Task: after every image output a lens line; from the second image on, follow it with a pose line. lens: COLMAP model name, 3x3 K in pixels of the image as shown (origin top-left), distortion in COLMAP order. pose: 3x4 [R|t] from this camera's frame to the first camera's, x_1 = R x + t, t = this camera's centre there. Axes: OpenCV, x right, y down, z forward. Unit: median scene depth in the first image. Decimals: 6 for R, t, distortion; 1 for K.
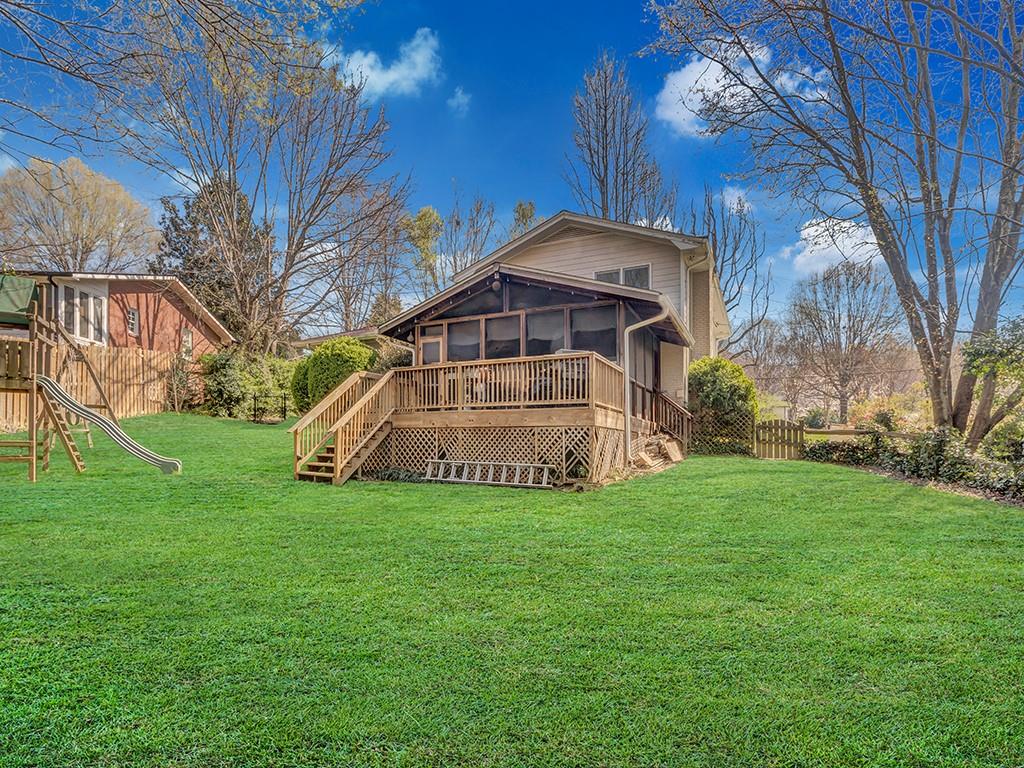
lens RADIAL K [[512.1, 0, 506.4], [0, 512.1, 399.0], [0, 0, 1]] dist [-0.001849, -0.000355]
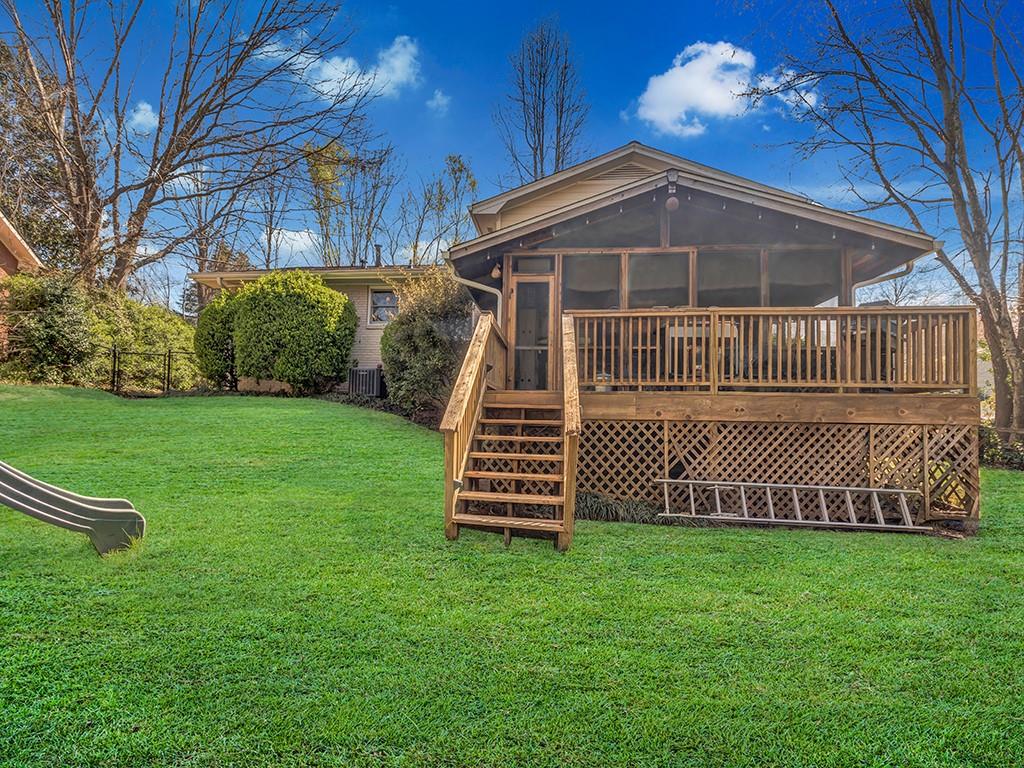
lens RADIAL K [[492.0, 0, 507.0], [0, 492.0, 364.0], [0, 0, 1]] dist [0.001639, -0.000218]
pose [[0.940266, 0.052828, 0.336316, -0.385915], [-0.043497, 0.998432, -0.035225, 0.016232], [-0.337649, 0.018492, 0.941090, 0.432394]]
